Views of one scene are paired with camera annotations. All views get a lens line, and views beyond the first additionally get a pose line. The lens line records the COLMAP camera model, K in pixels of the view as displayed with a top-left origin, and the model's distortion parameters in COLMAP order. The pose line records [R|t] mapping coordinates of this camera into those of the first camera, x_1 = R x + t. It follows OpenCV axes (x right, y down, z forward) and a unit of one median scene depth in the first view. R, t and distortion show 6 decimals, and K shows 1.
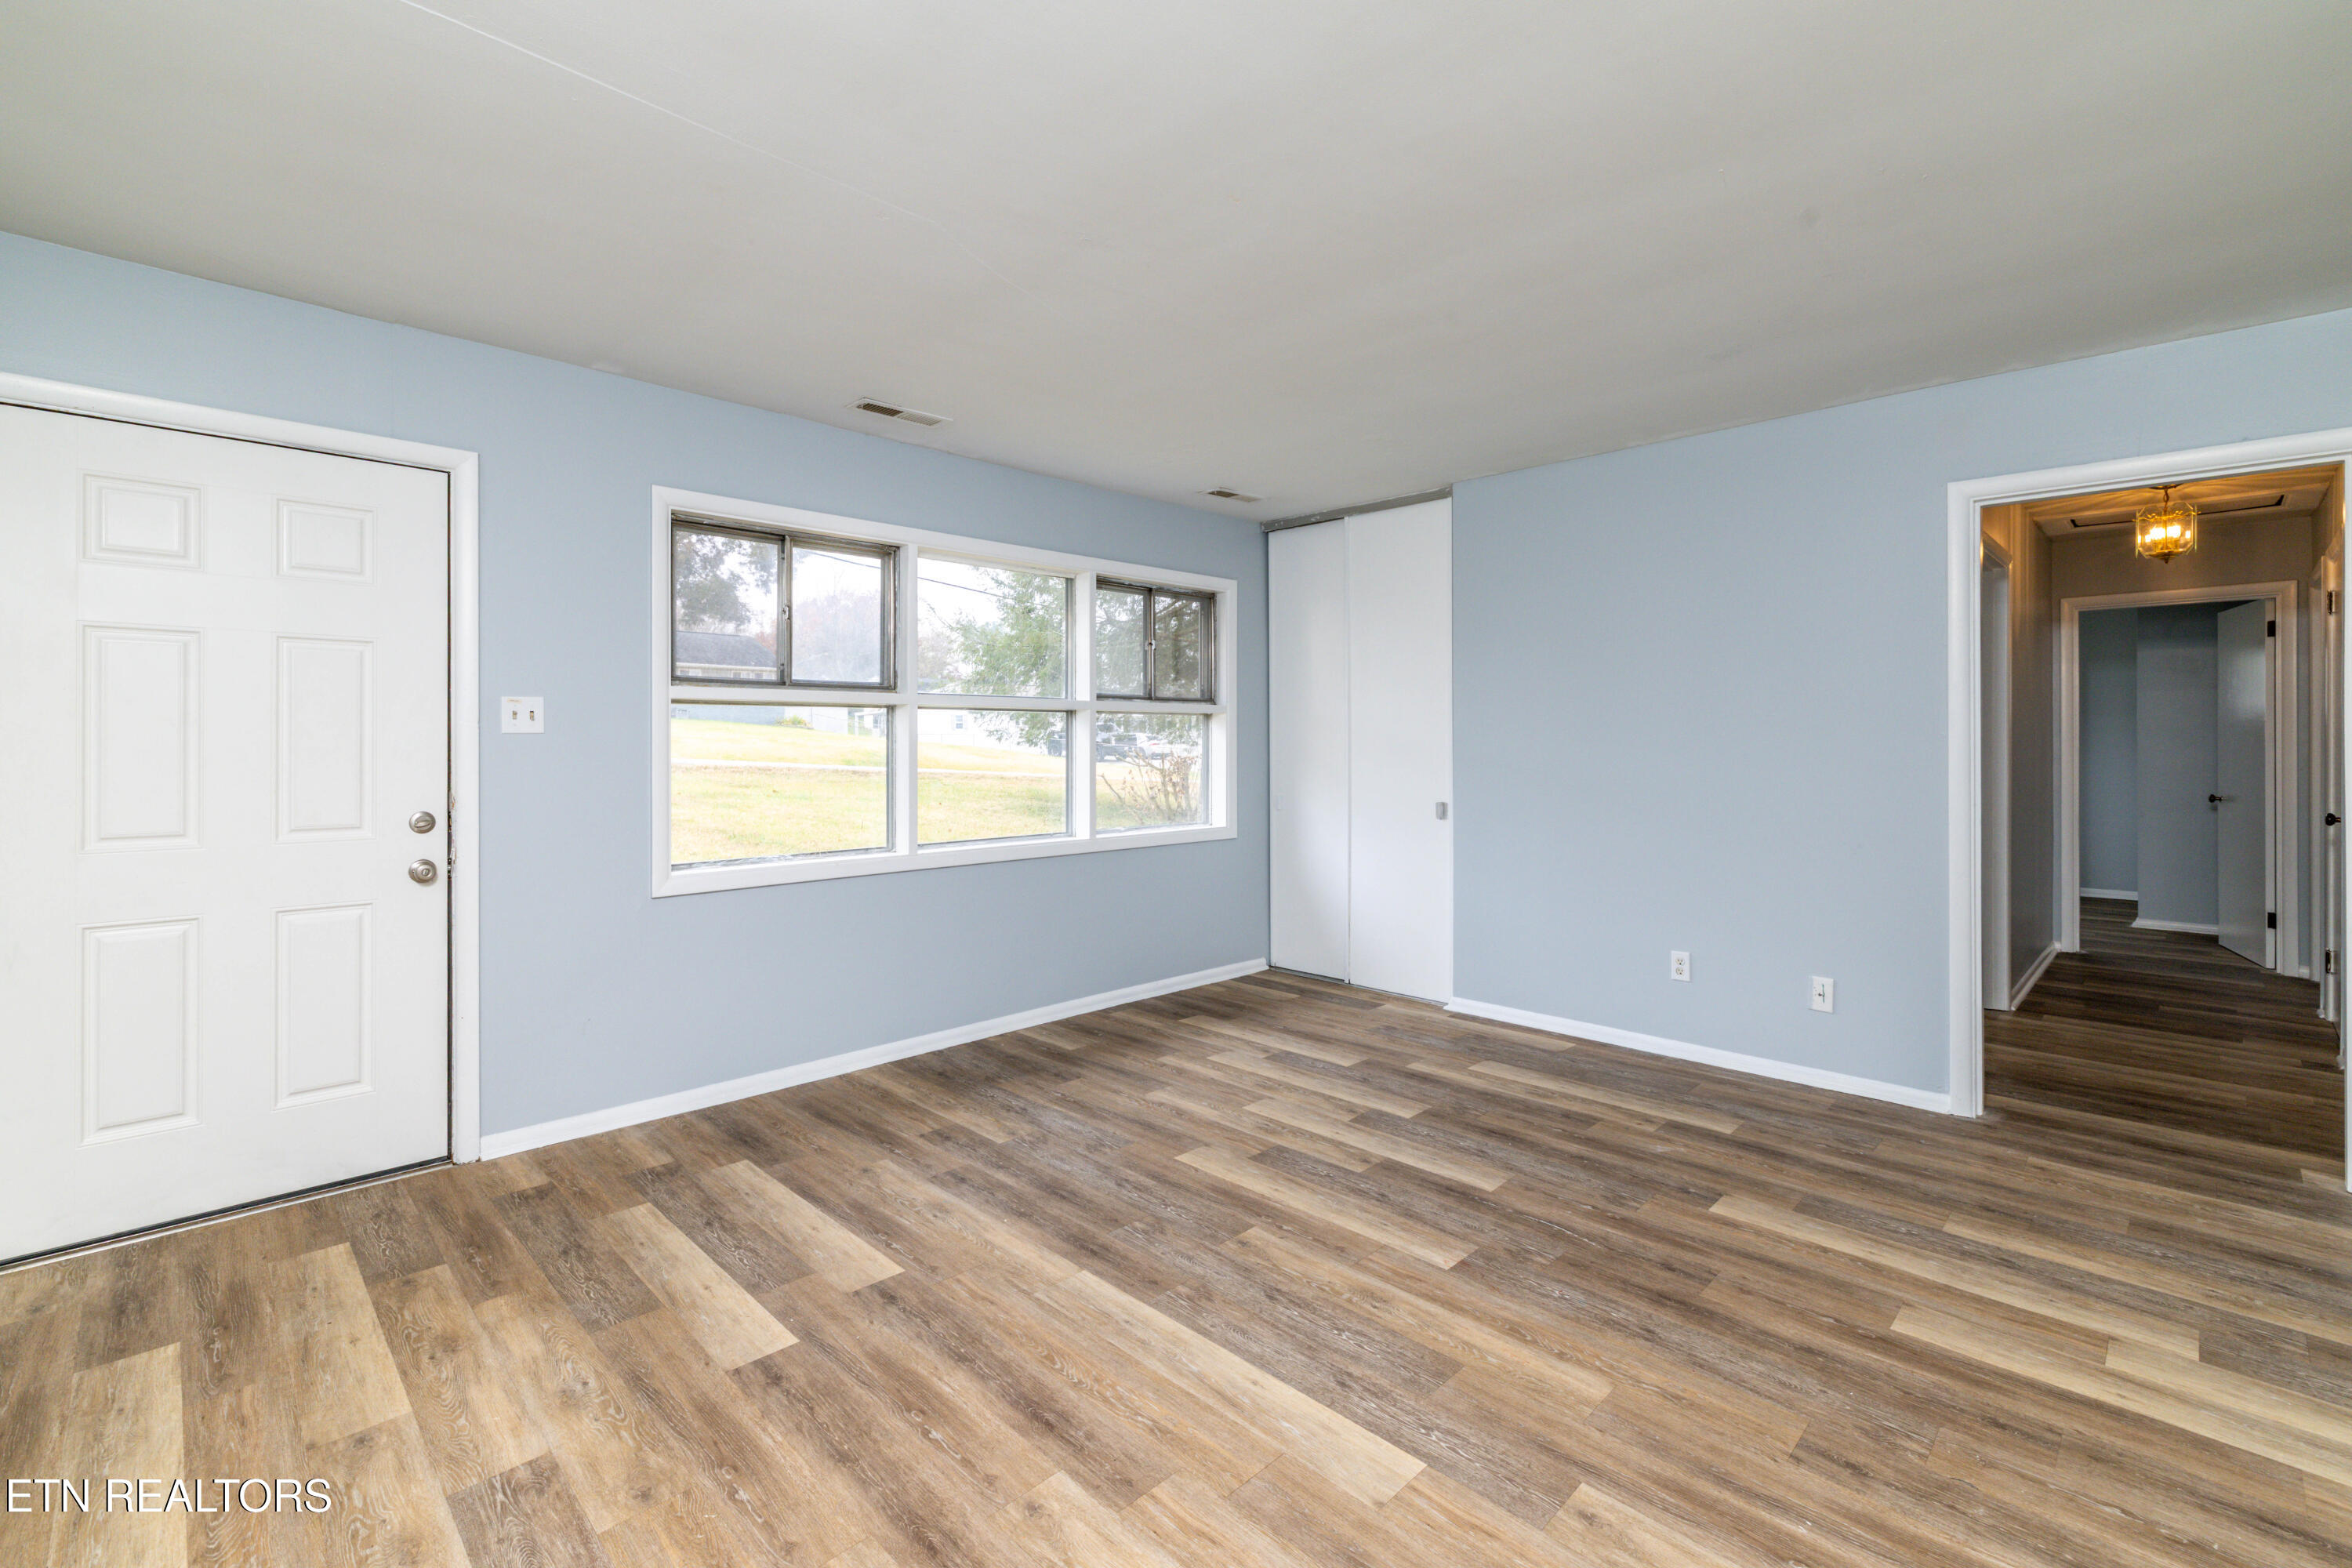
lens RADIAL K [[1010.6, 0, 1179.2], [0, 1010.6, 722.8], [0, 0, 1]] dist [0.001834, 0.000383]
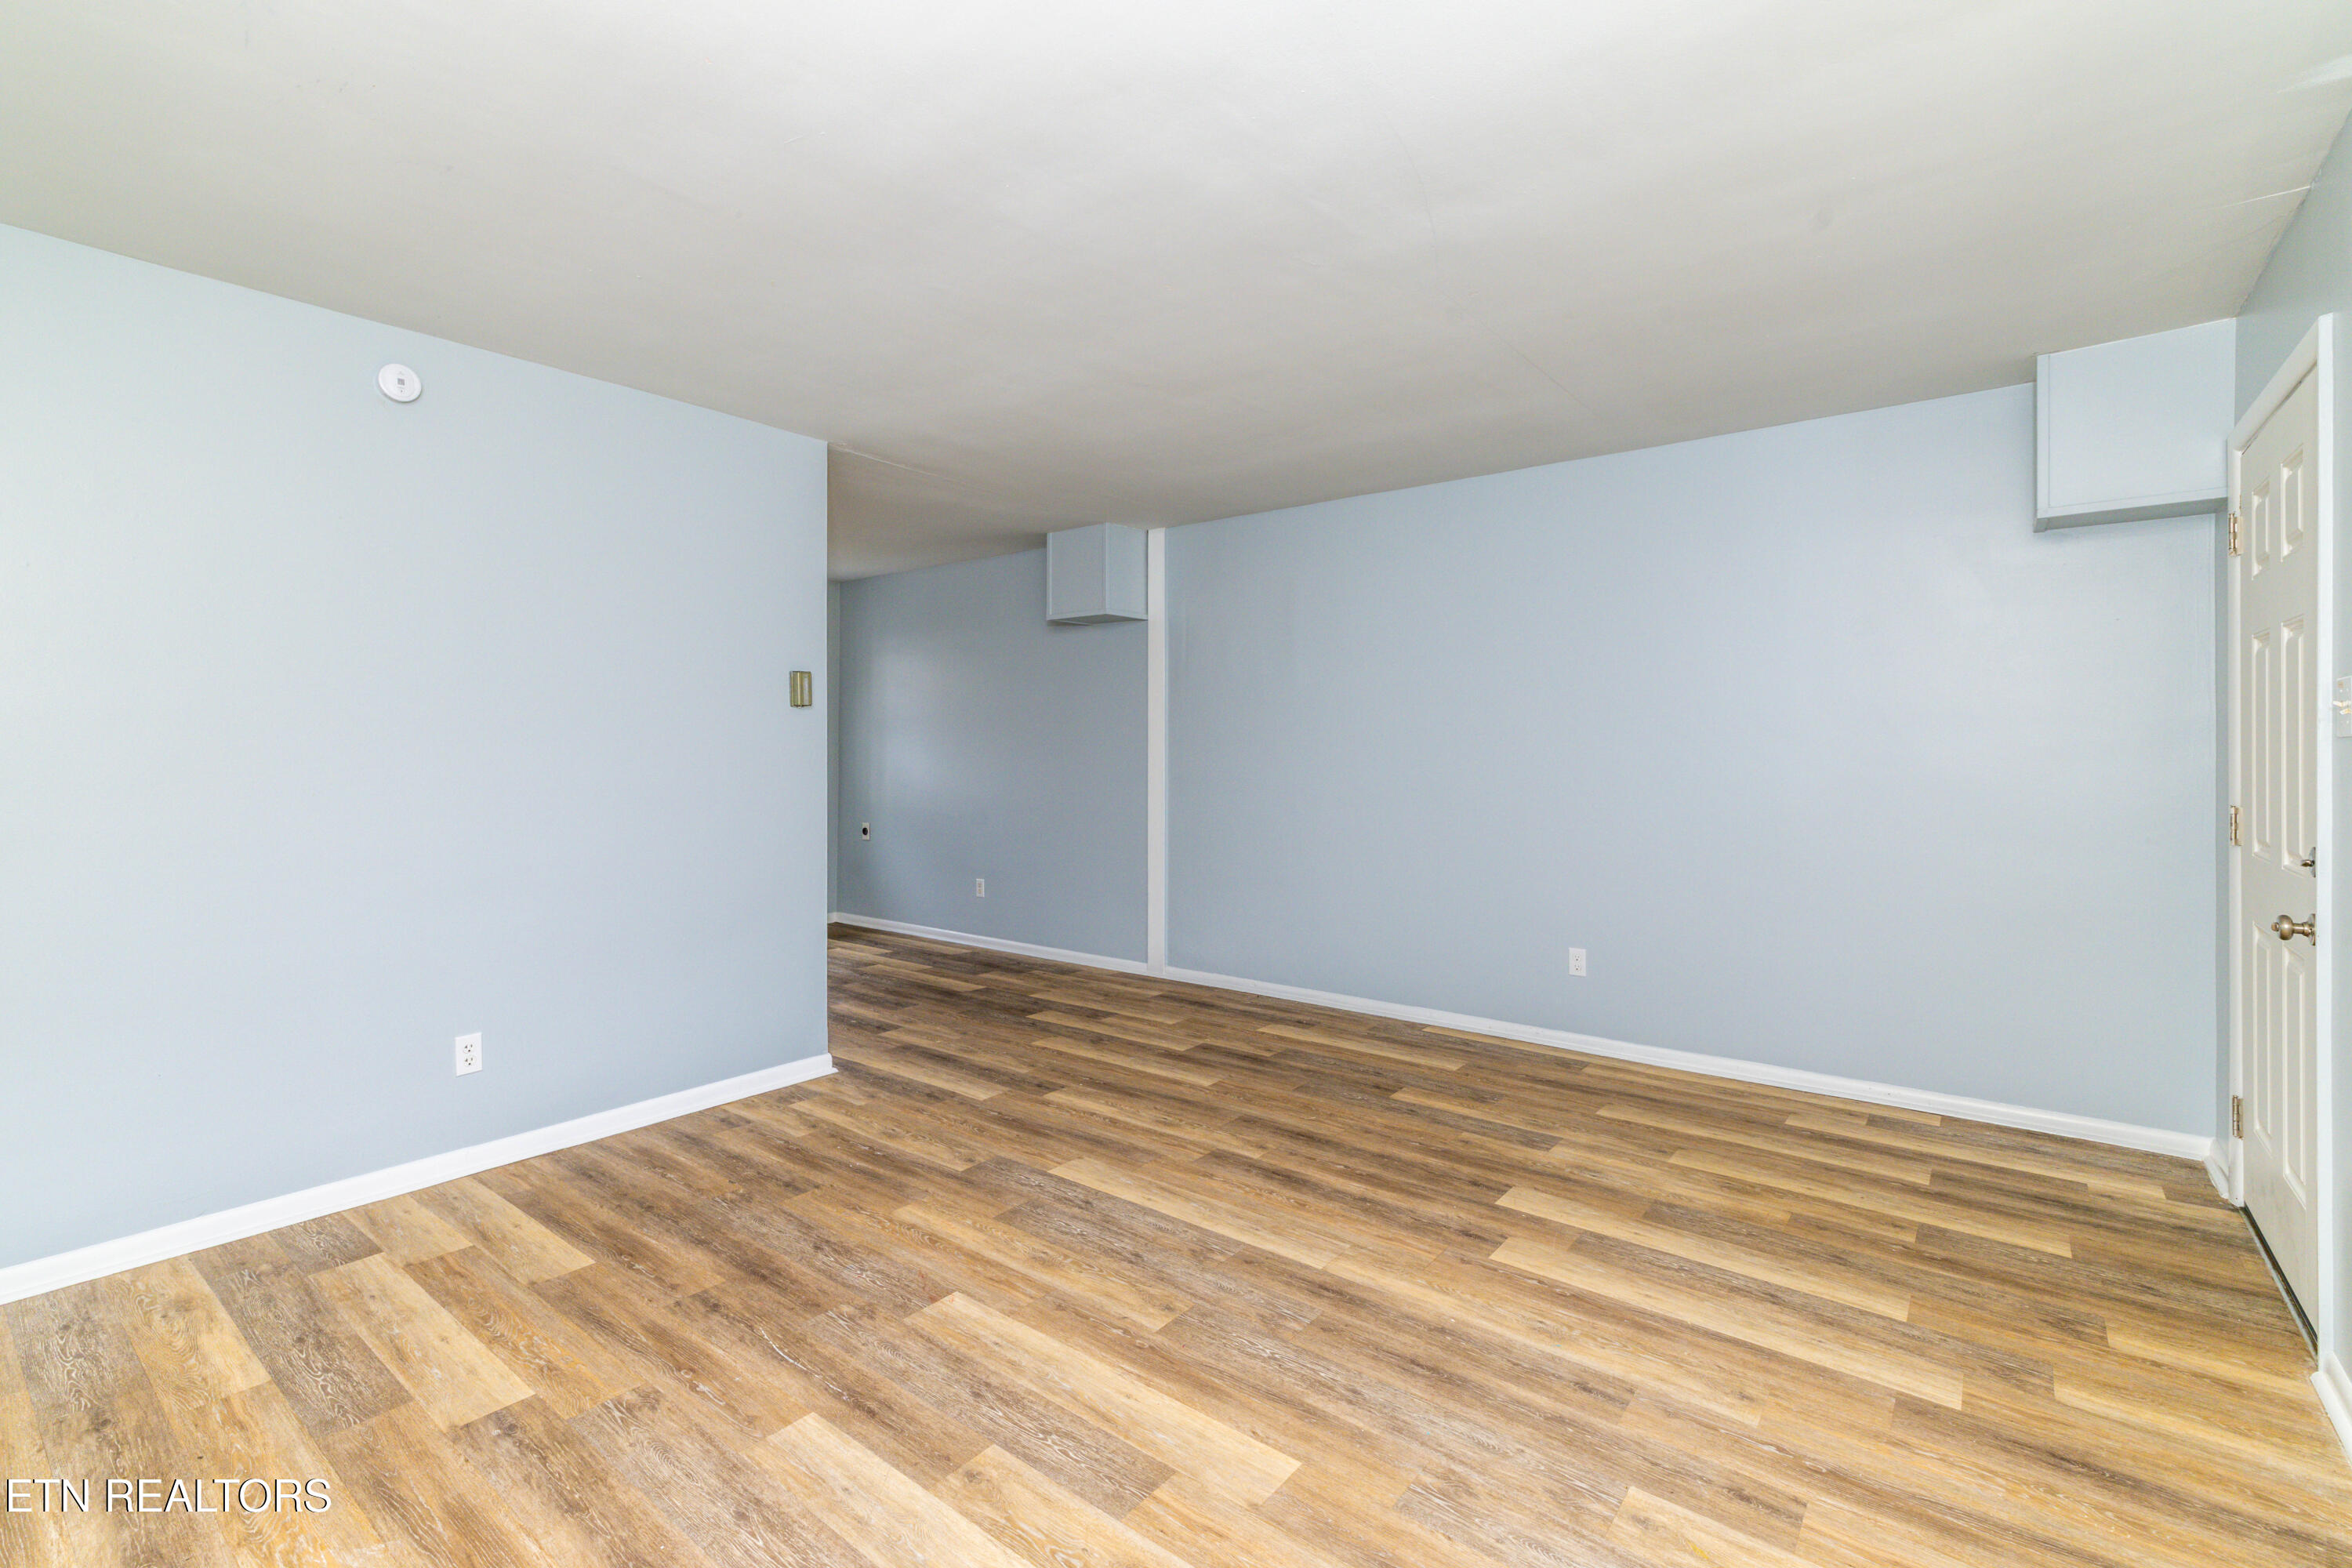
lens RADIAL K [[1021.1, 0, 1162.0], [0, 1021.1, 770.8], [0, 0, 1]] dist [-0.001660, -0.000007]
pose [[-0.993855, 0.000994, -0.110689, 0.184589], [0.000286, 0.999979, 0.006408, 0.036265], [0.110693, 0.006337, -0.993834, 2.081526]]
